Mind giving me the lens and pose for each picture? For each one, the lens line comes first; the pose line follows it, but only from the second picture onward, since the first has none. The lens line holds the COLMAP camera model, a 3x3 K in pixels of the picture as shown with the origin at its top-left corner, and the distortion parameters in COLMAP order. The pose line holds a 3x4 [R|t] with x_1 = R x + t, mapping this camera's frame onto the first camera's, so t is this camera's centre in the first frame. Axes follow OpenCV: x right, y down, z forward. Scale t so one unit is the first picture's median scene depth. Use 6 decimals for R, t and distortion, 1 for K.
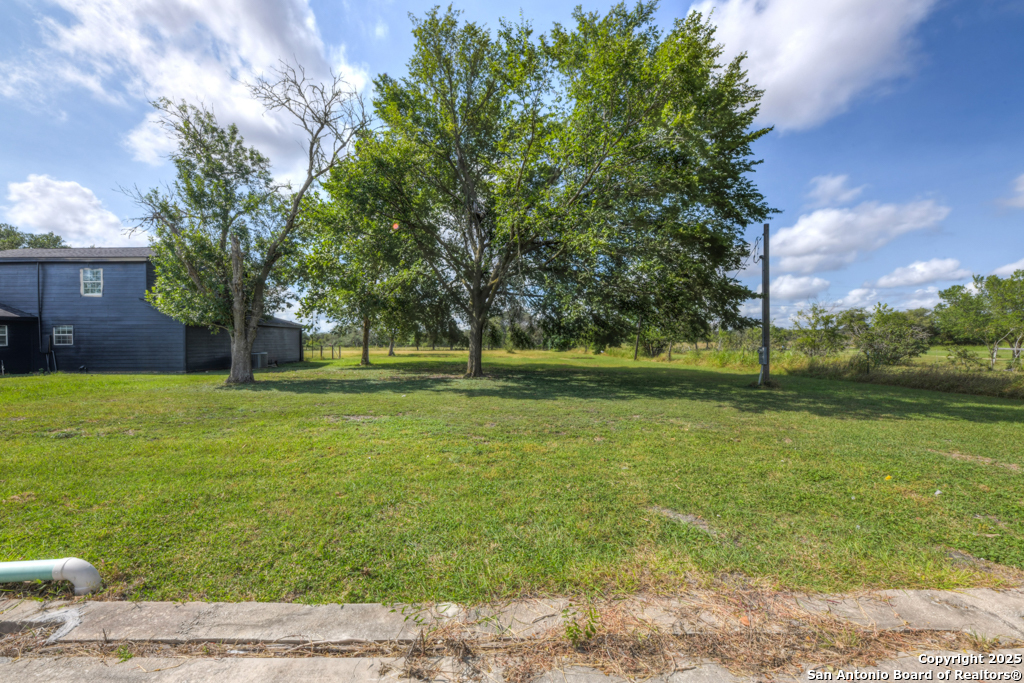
lens RADIAL K [[461.5, 0, 510.7], [0, 461.5, 344.9], [0, 0, 1]] dist [0.028644, -0.017543]
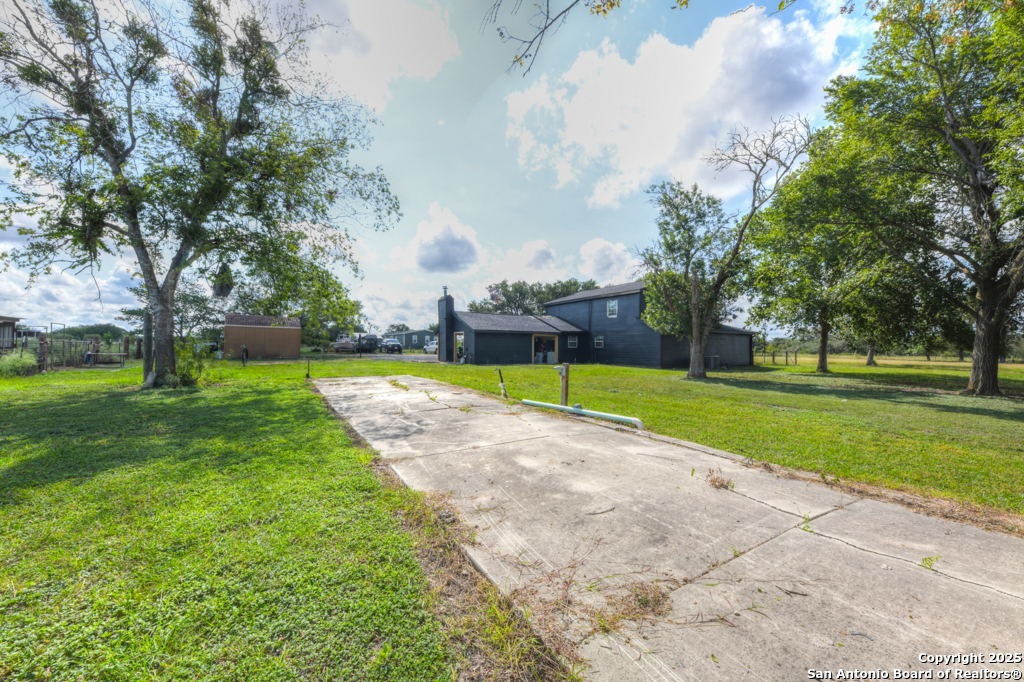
lens RADIAL K [[461.5, 0, 510.7], [0, 461.5, 344.4], [0, 0, 1]] dist [0.028644, -0.017543]
pose [[0.610080, 0.003017, -0.792334, 0.140244], [-0.014181, 0.999874, -0.007112, 0.004665], [0.792213, 0.015575, 0.610046, -0.224697]]
